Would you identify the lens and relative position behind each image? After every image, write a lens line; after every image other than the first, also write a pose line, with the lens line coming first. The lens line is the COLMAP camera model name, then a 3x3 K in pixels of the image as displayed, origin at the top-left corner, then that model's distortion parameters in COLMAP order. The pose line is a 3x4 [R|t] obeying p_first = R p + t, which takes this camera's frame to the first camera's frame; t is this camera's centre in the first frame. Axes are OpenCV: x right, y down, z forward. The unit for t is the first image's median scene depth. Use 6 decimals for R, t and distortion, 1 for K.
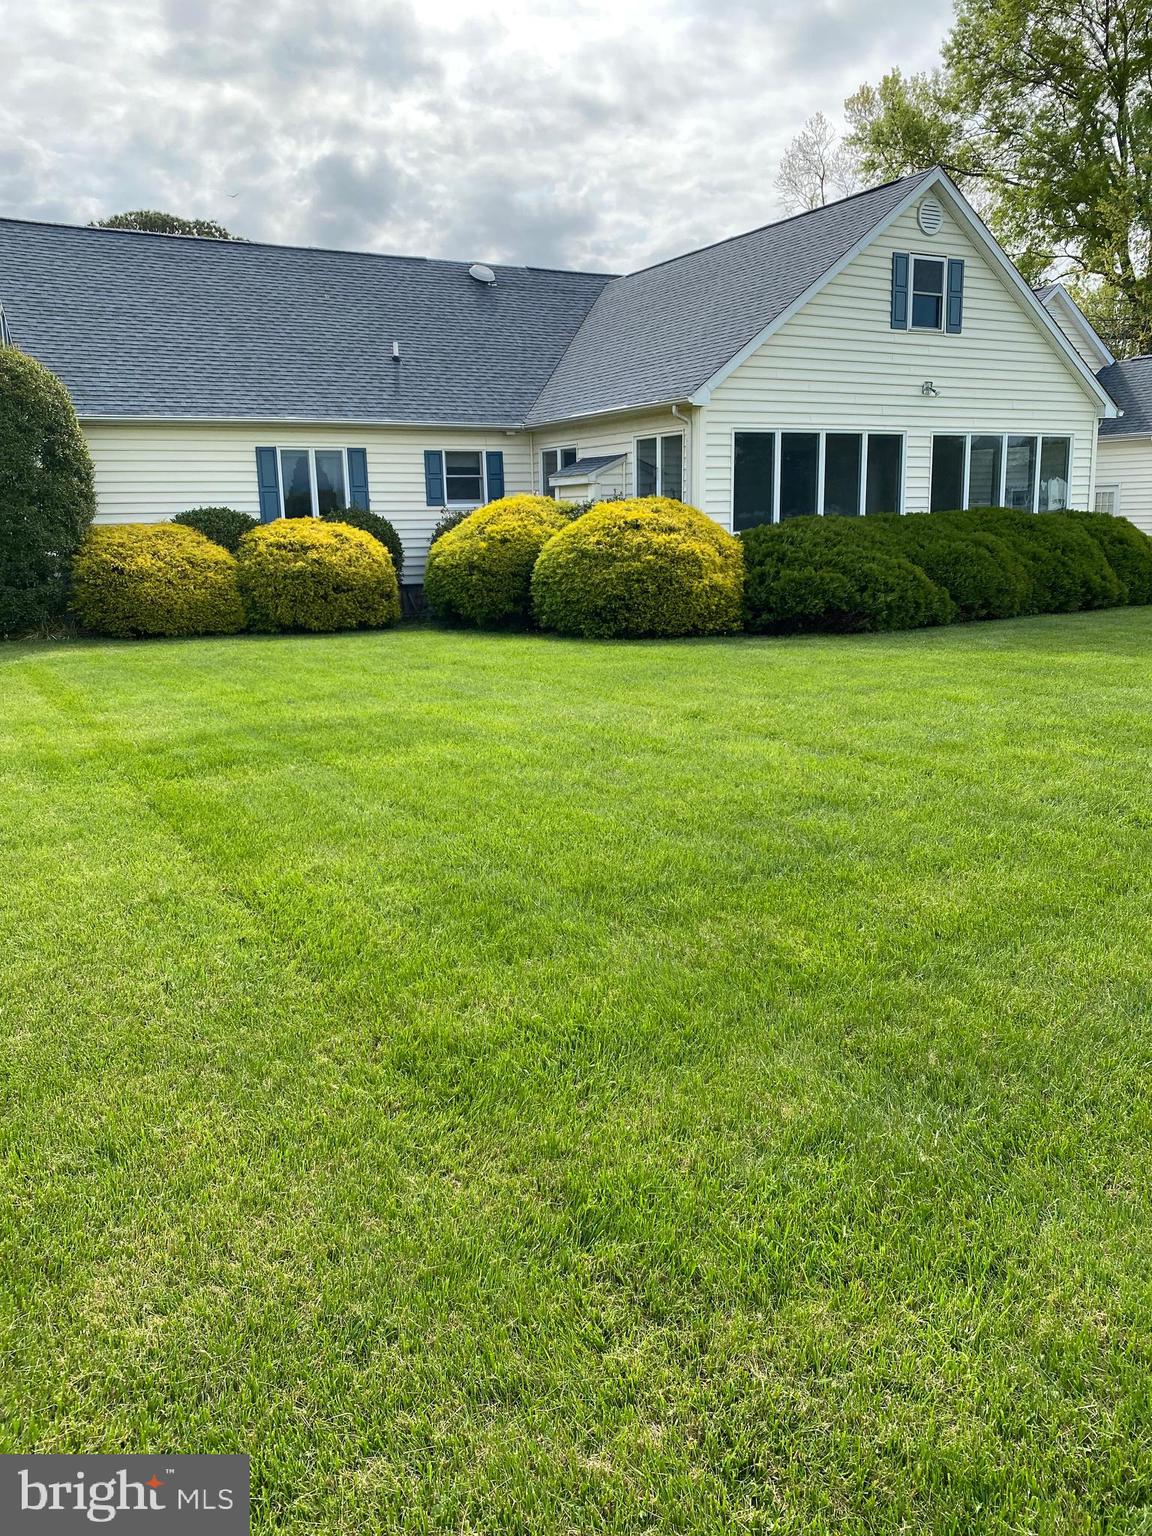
lens RADIAL K [[1162.3, 0, 577.0], [0, 1162.3, 765.4], [0, 0, 1]] dist [0.009407, -0.008392]
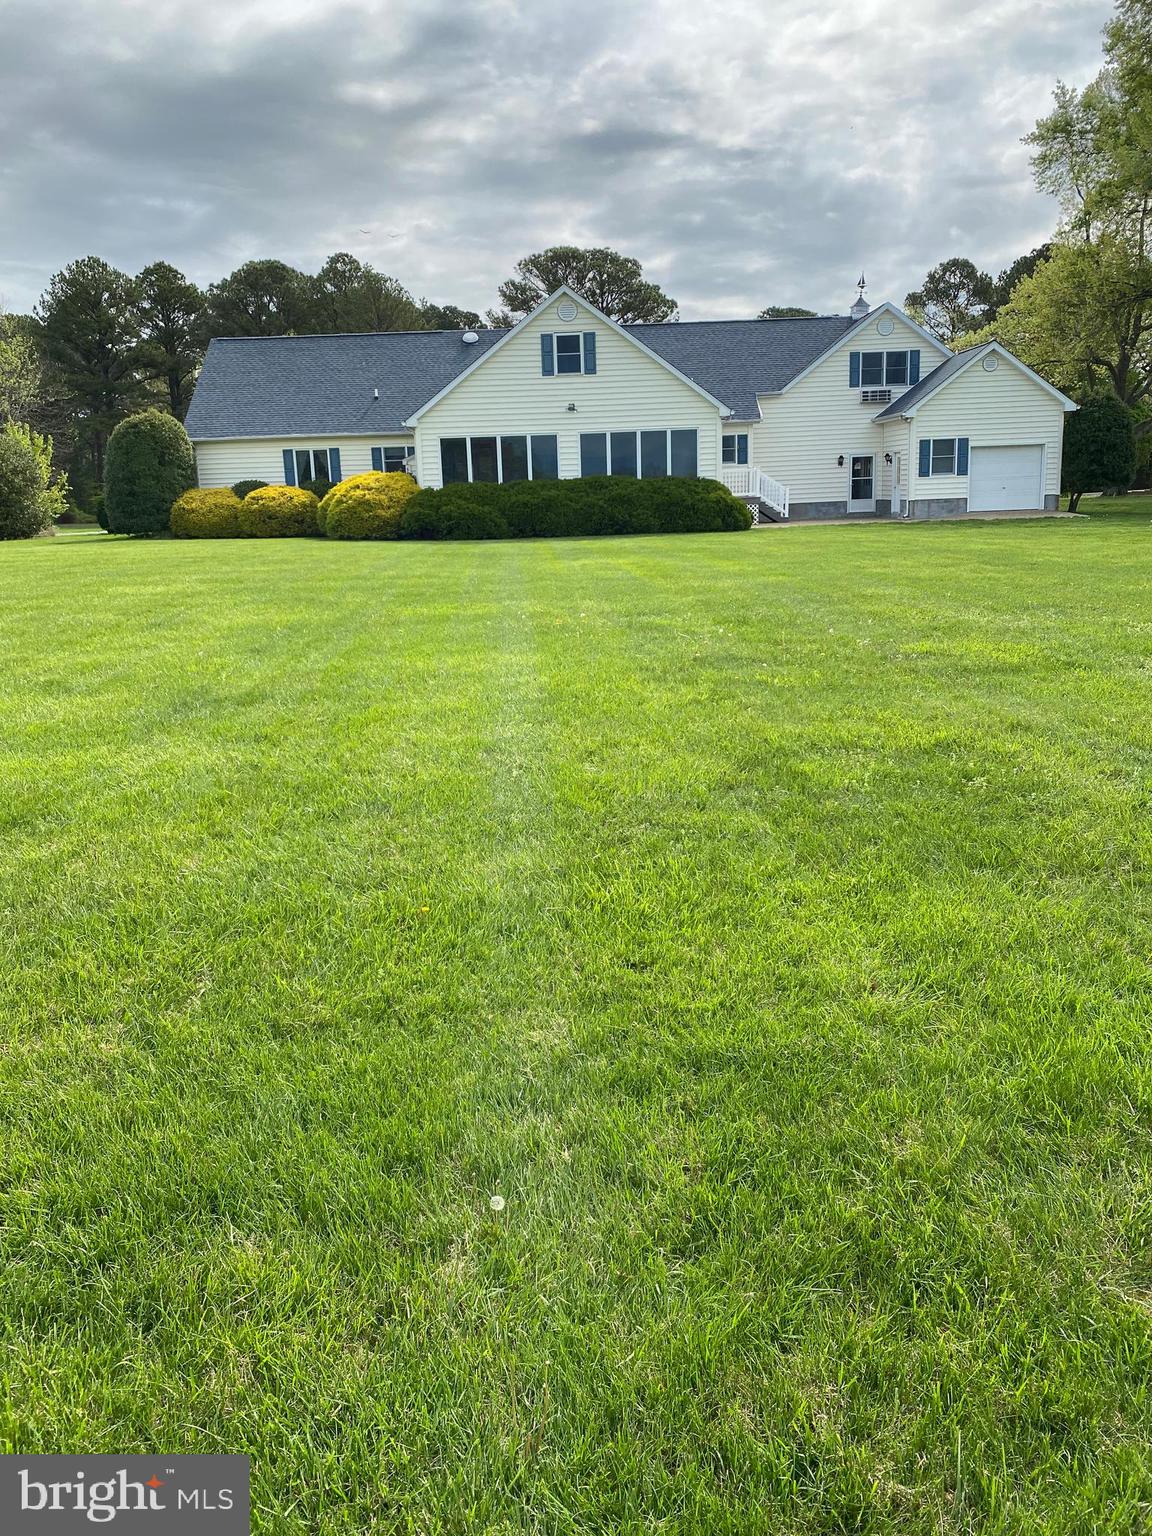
lens RADIAL K [[1162.3, 0, 575.6], [0, 1162.3, 769.5], [0, 0, 1]] dist [0.009407, -0.008392]
pose [[0.867082, 0.111088, -0.485621, 1.232839], [-0.092651, 0.993773, 0.061899, 0.112561], [0.489473, -0.008678, 0.871975, -0.543132]]
